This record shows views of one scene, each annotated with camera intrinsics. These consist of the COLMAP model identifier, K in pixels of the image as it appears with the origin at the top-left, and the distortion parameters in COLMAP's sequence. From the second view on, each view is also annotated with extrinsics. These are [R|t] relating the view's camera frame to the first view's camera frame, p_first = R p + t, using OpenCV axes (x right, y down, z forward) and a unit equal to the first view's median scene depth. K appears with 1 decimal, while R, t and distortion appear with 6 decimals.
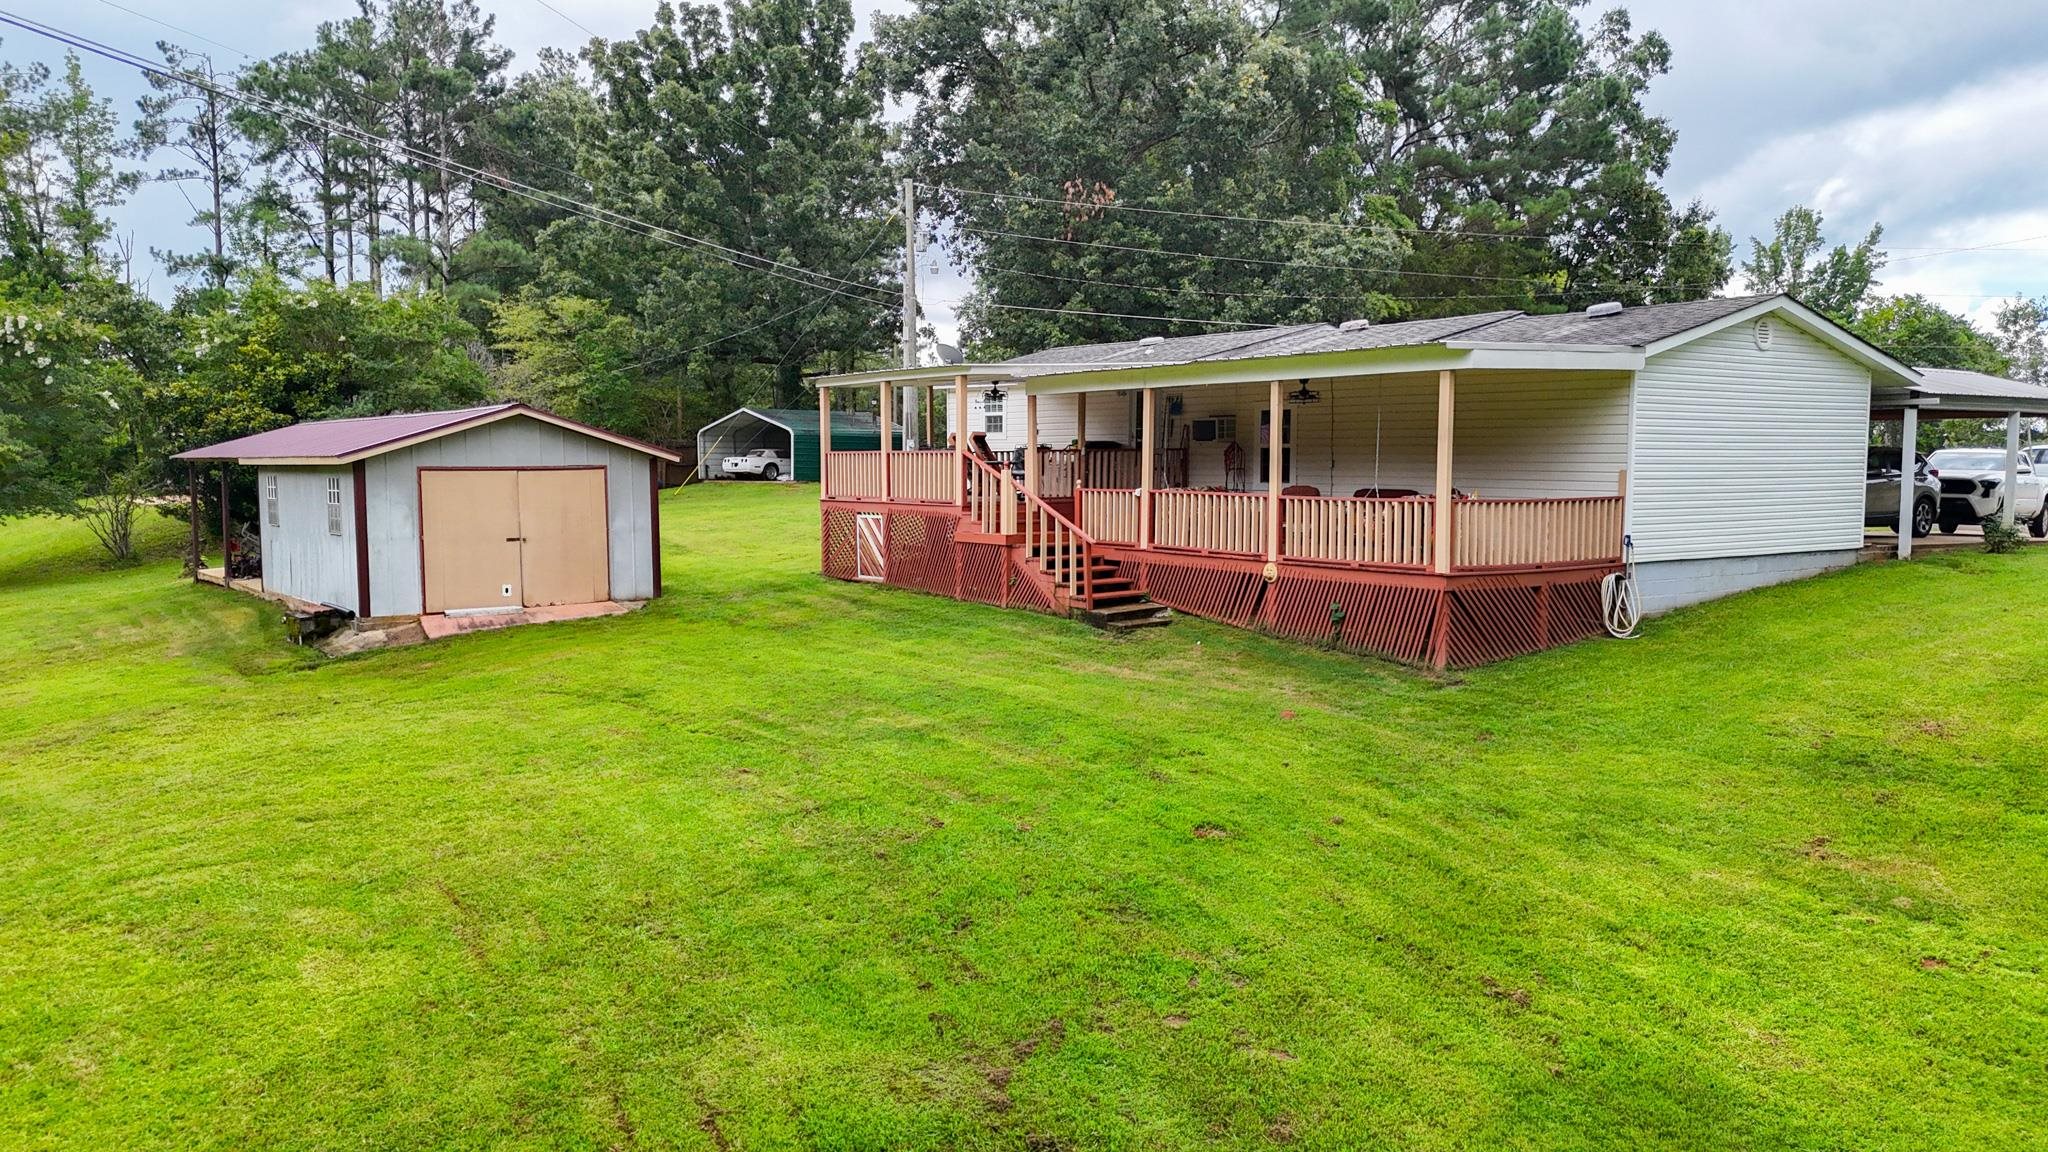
lens RADIAL K [[1504.9, 0, 1029.3], [0, 1504.9, 571.8], [0, 0, 1]] dist [0.084940, -0.125802]
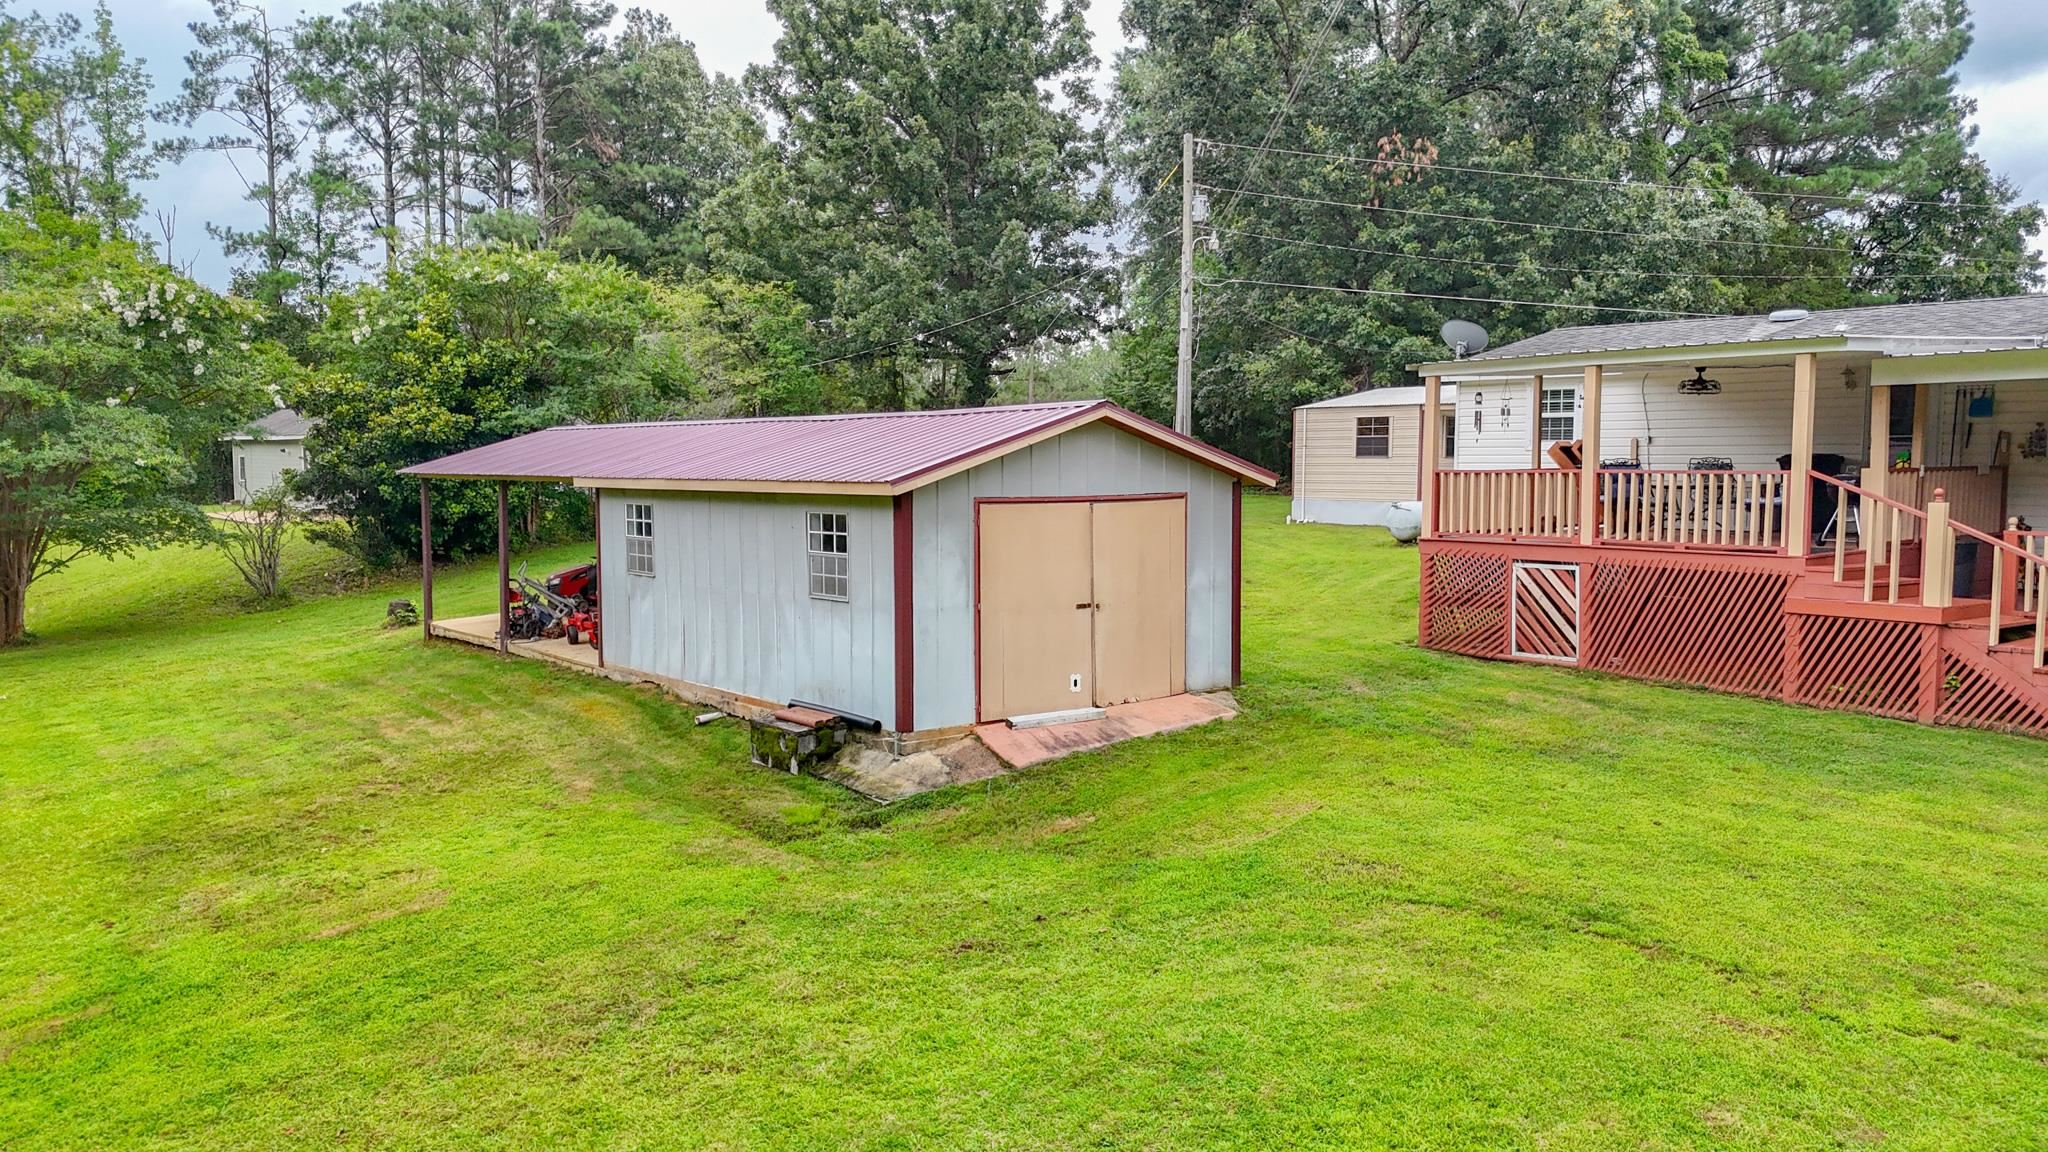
lens RADIAL K [[1504.9, 0, 1029.3], [0, 1504.9, 571.8], [0, 0, 1]] dist [0.084940, -0.125802]
pose [[0.999663, 0.000662, 0.025933, -0.148563], [-0.000608, 0.999998, -0.002101, -0.013588], [-0.025934, 0.002085, 0.999661, 0.134427]]
